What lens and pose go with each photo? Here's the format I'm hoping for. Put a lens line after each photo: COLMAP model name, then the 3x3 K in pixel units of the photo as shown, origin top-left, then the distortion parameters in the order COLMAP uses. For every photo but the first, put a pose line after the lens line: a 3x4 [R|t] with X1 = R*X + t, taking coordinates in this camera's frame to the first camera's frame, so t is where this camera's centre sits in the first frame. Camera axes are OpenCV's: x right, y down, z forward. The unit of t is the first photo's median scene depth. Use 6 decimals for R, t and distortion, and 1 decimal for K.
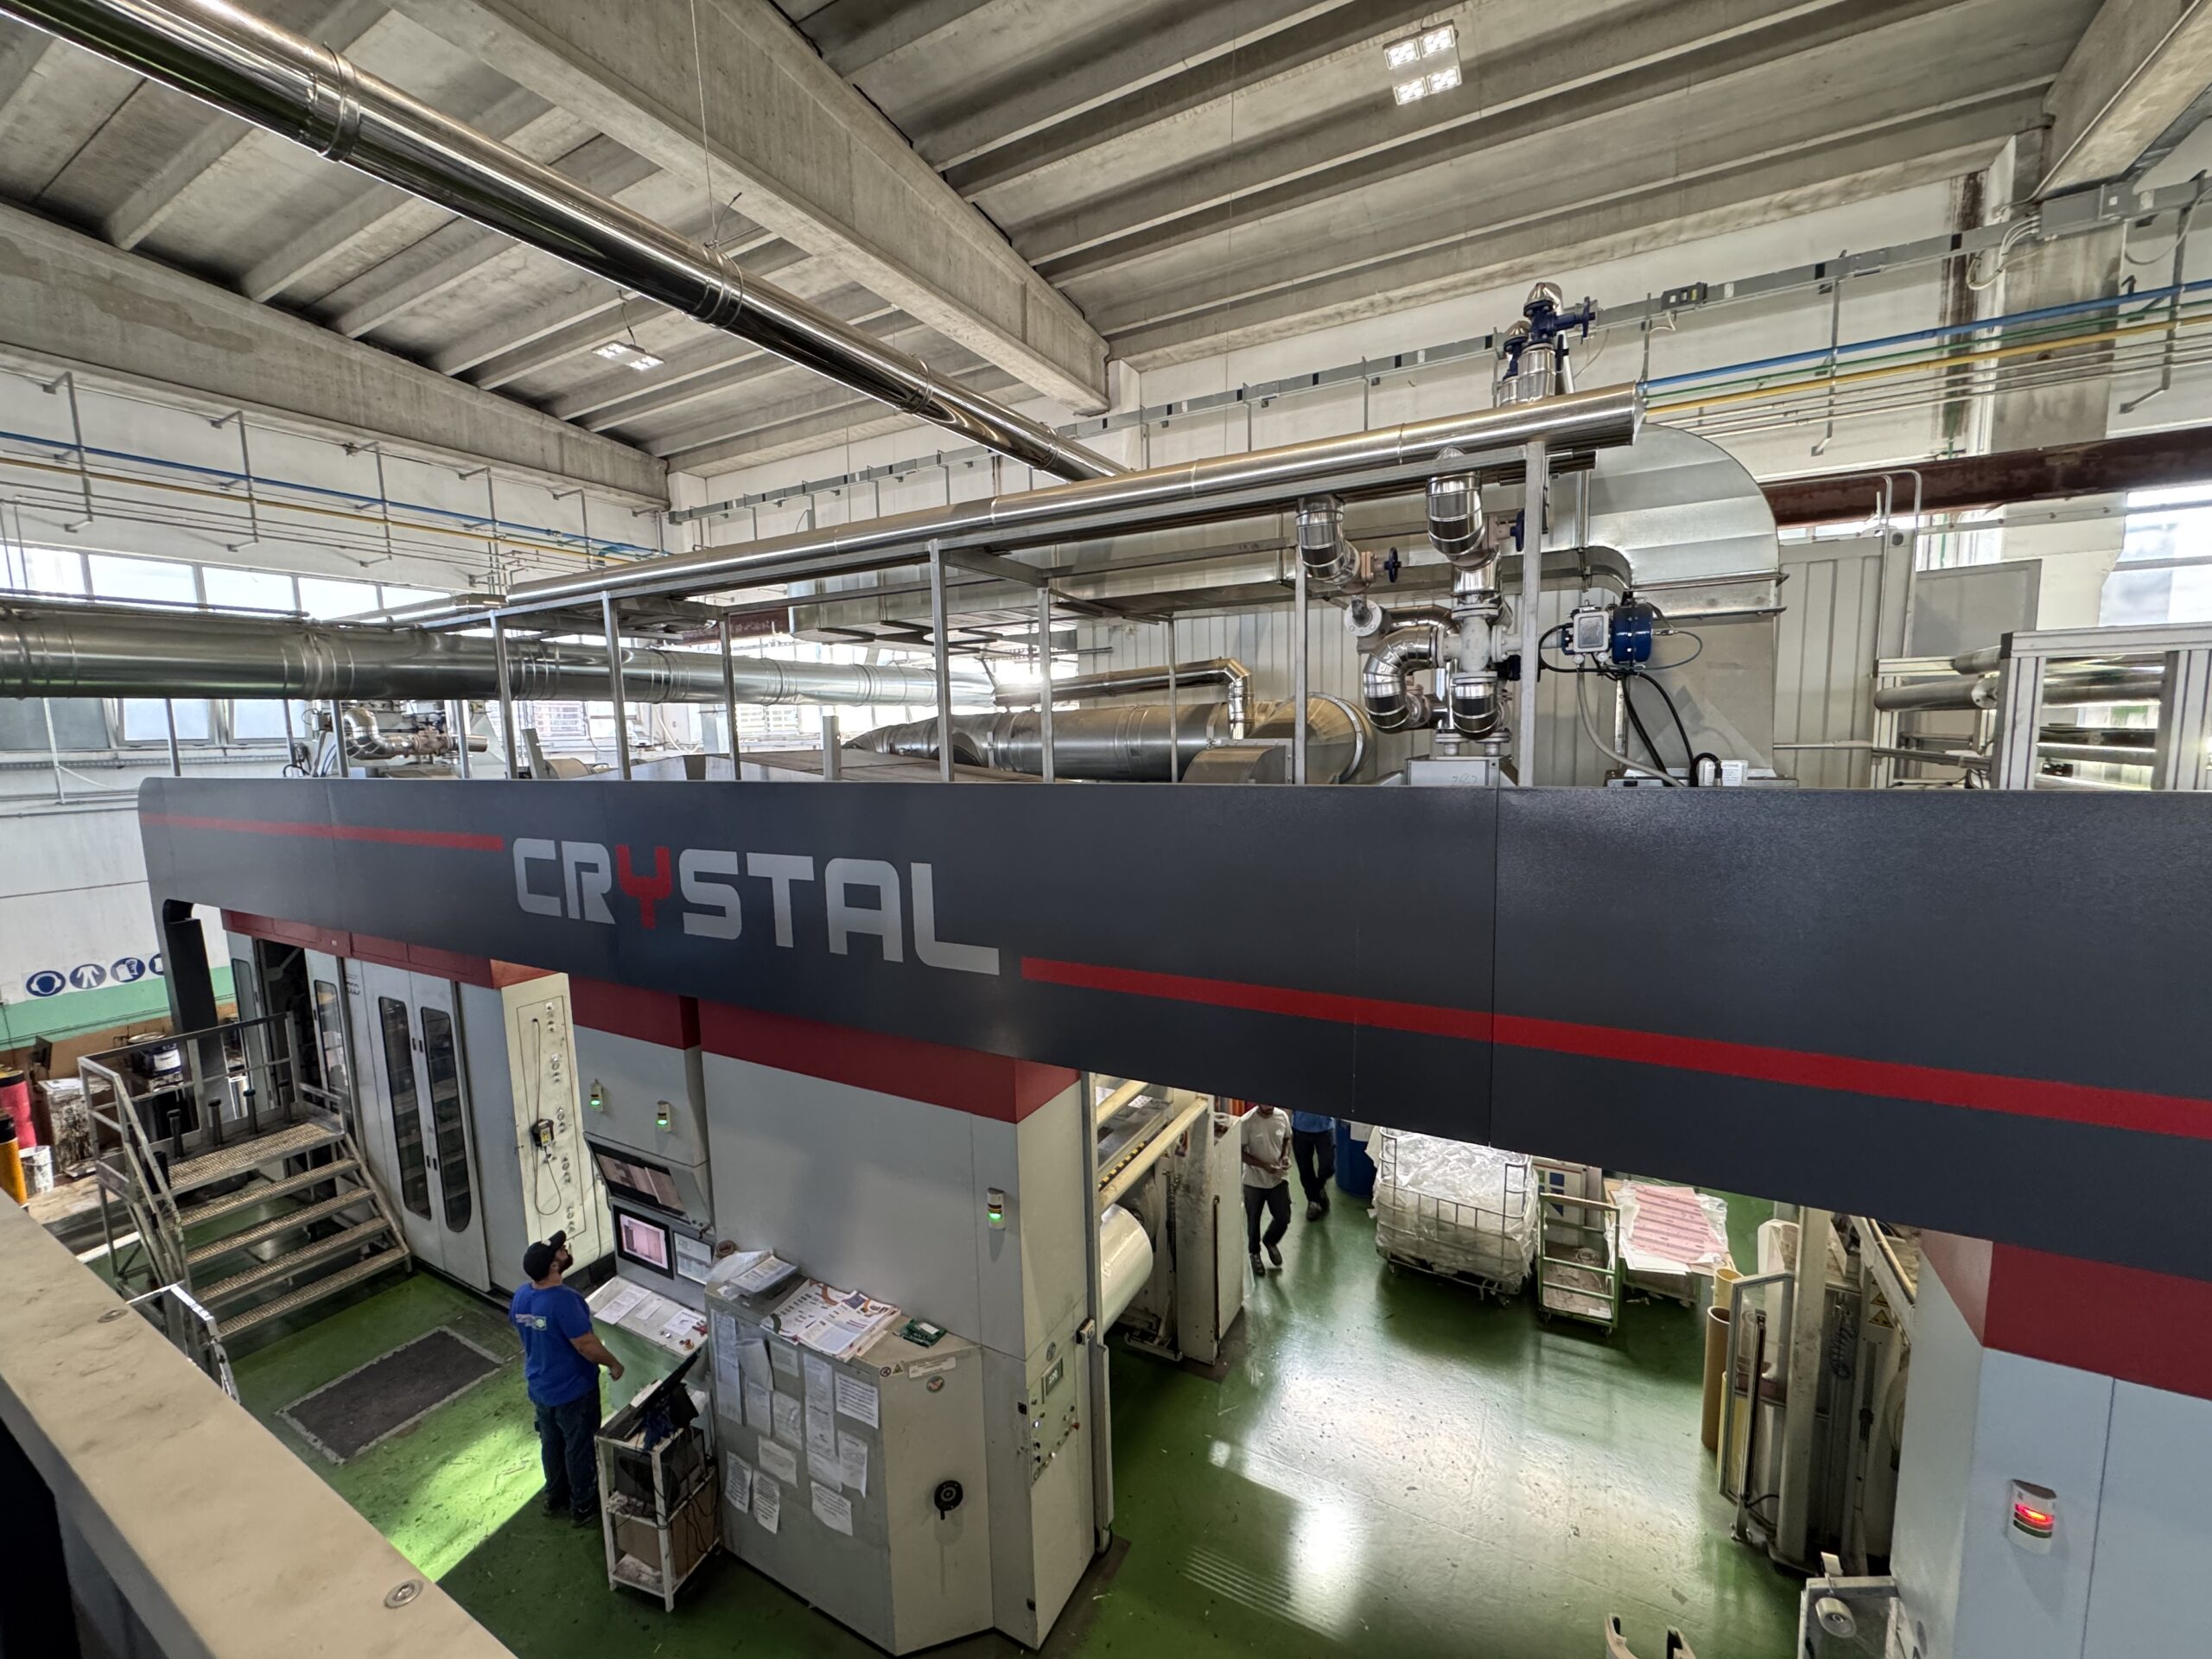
lens RADIAL K [[868.5, 0, 1112.8], [0, 868.5, 833.6], [0, 0, 1]] dist [-0.002666, 0.000433]
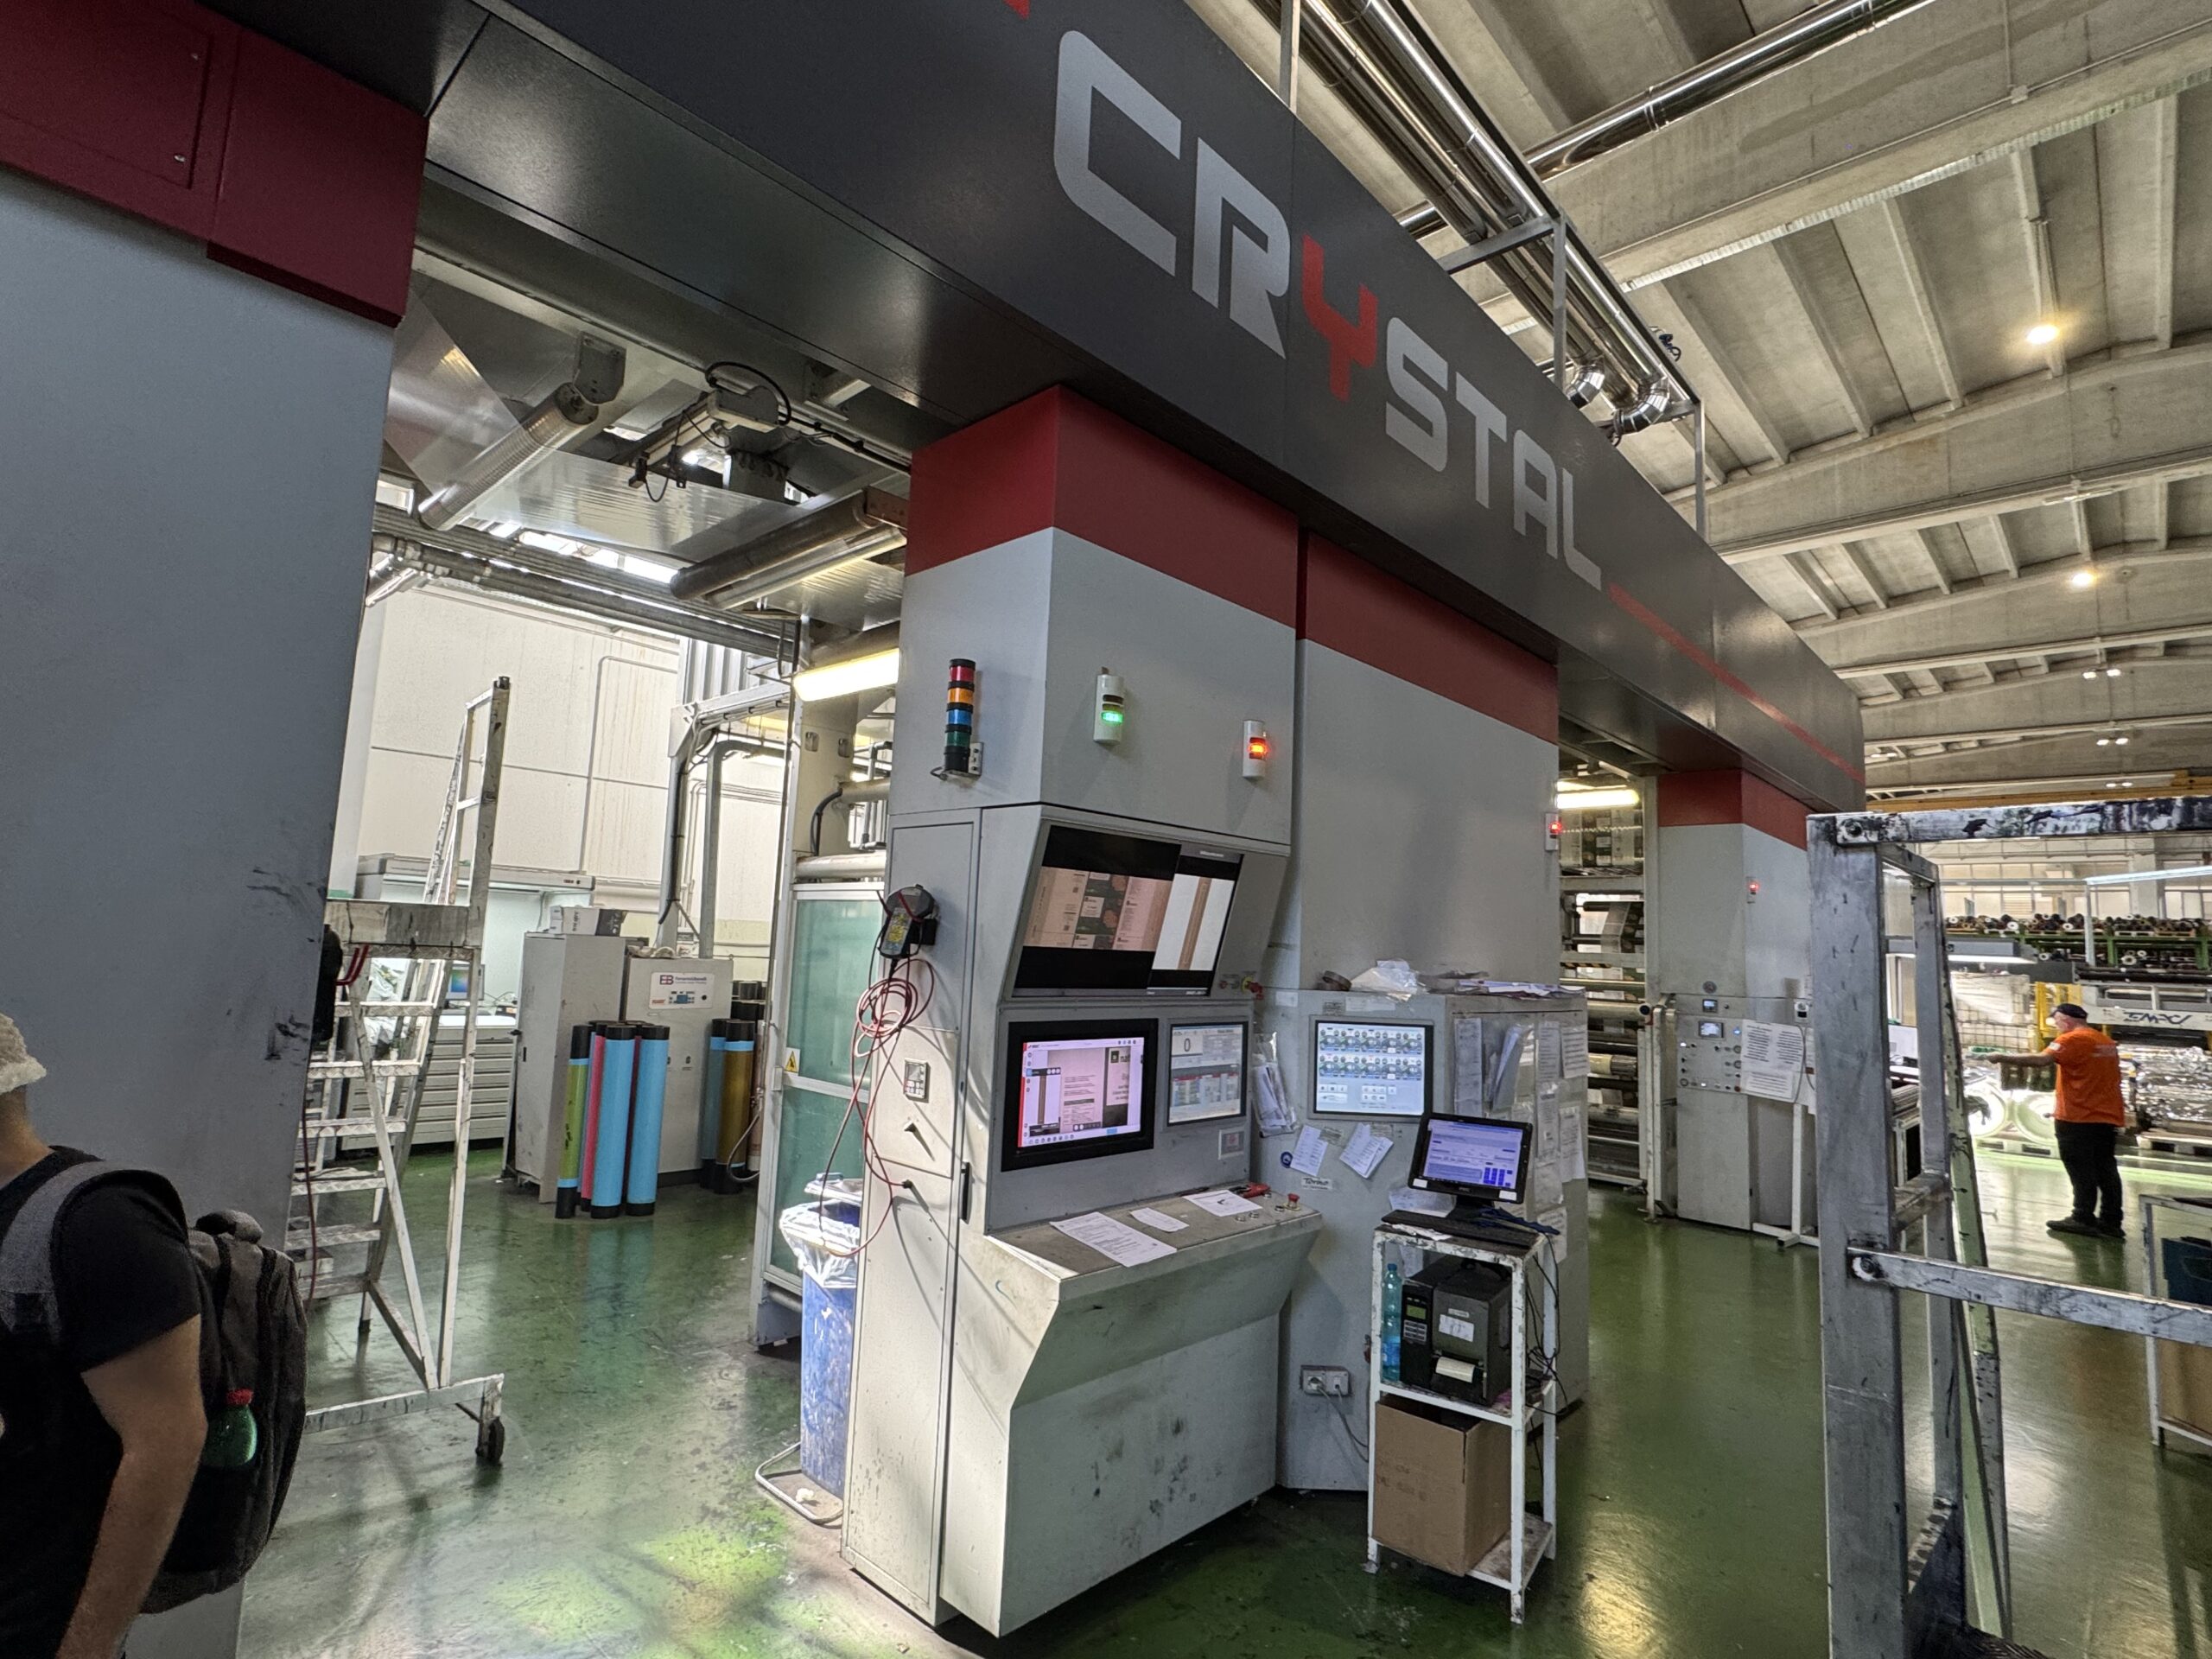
lens RADIAL K [[1093.1, 0, 1096.5], [0, 1093.1, 827.2], [0, 0, 1]] dist [-0.001166, 0.000079]
pose [[0.267021, 0.142925, 0.953033, -1.170500], [0.059293, 0.984631, -0.164277, 0.478507], [-0.961865, 0.100374, 0.254442, 0.938904]]
